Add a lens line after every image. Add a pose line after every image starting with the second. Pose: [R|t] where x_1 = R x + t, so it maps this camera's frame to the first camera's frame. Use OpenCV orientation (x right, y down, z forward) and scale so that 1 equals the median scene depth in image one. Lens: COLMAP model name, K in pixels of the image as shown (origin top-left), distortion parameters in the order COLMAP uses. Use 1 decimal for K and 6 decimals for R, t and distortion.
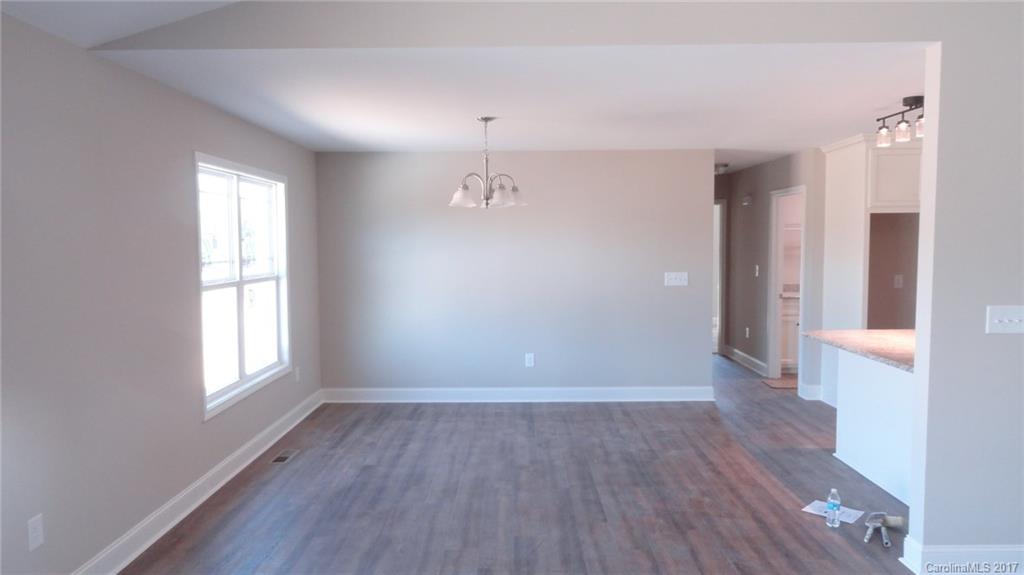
lens RADIAL K [[705.6, 0, 512.0], [0, 705.6, 287.5], [0, 0, 1]] dist [-0.000724, 0.006435]
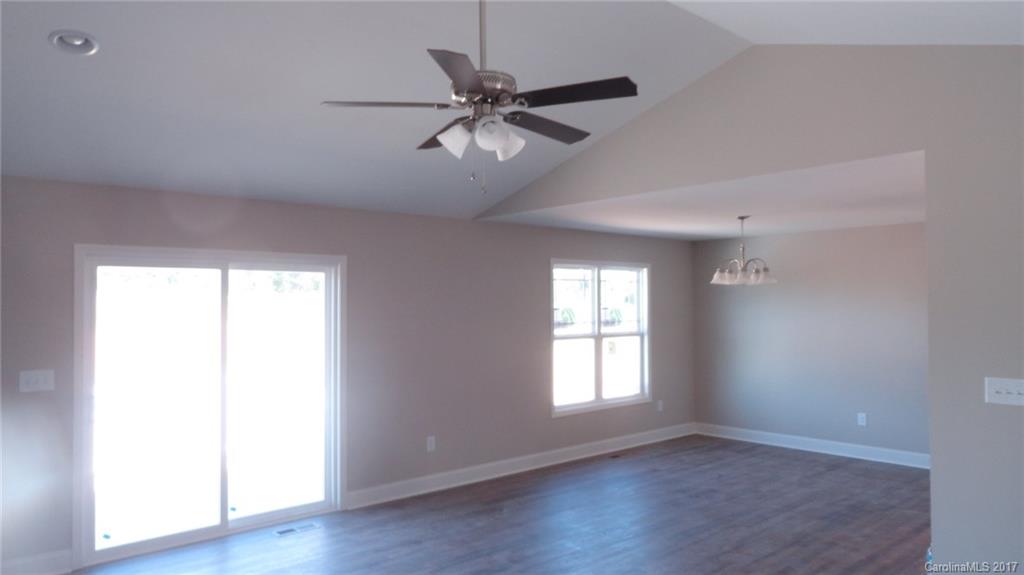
lens RADIAL K [[705.6, 0, 512.0], [0, 705.6, 287.5], [0, 0, 1]] dist [-0.000724, 0.006435]
pose [[0.673622, -0.017386, -0.738872, 0.587449], [-0.045044, 0.996899, -0.064523, -0.005134], [0.737703, 0.076746, 0.670750, -0.167760]]
